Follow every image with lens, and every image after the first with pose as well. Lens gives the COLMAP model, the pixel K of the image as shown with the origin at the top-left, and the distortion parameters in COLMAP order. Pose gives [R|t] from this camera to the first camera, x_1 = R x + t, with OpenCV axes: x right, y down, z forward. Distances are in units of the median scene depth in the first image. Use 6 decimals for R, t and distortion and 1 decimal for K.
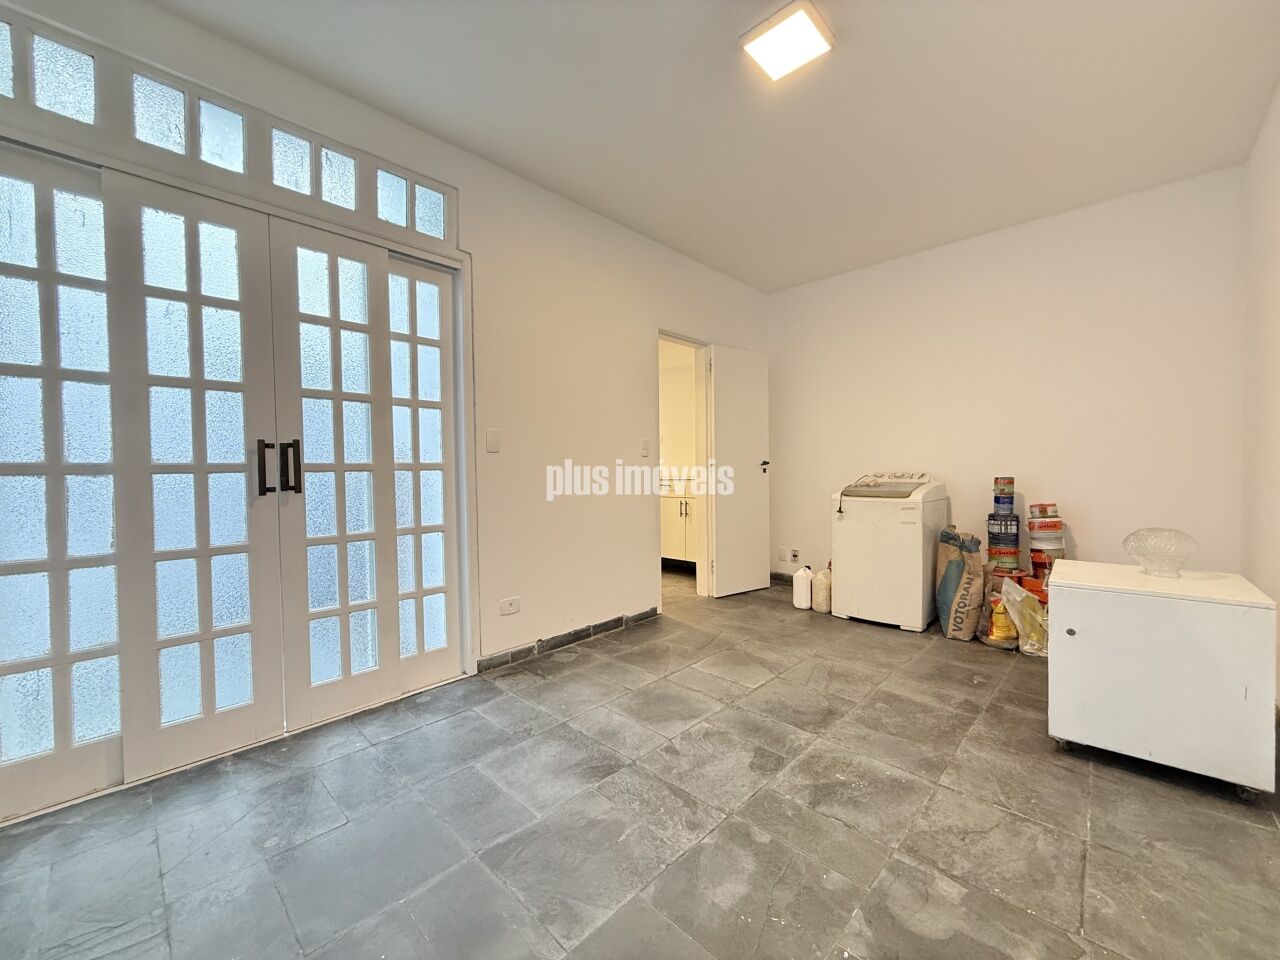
lens RADIAL K [[513.5, 0, 636.3], [0, 513.5, 481.4], [0, 0, 1]] dist [0.015356, 0.000169]
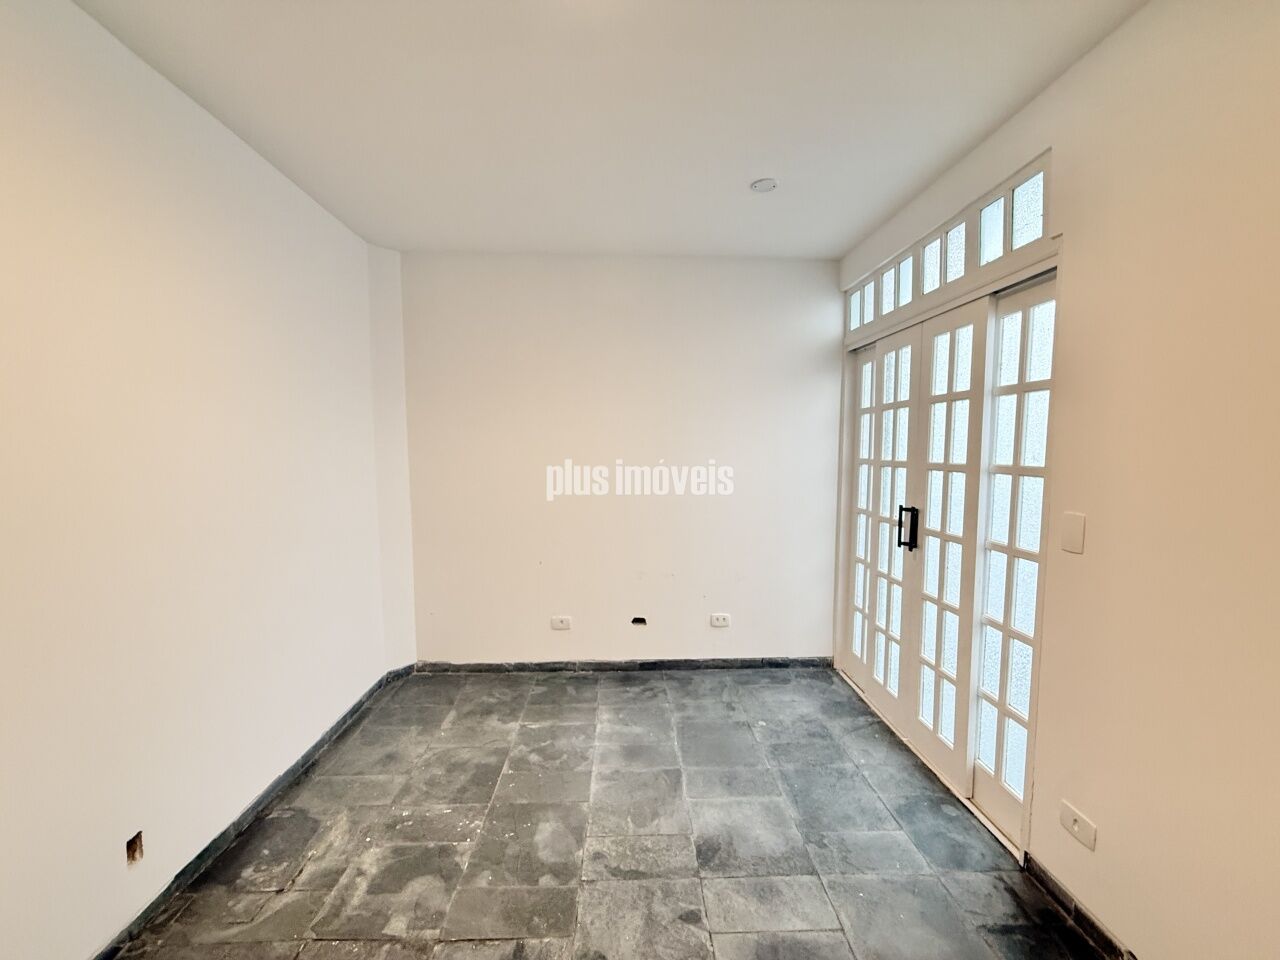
lens RADIAL K [[513.5, 0, 637.2], [0, 513.5, 482.2], [0, 0, 1]] dist [0.015356, 0.000169]
pose [[-0.690707, 0.058512, -0.720764, 0.718942], [-0.010902, 0.995765, 0.091284, -0.268142], [0.723053, 0.070908, -0.687144, 1.516816]]
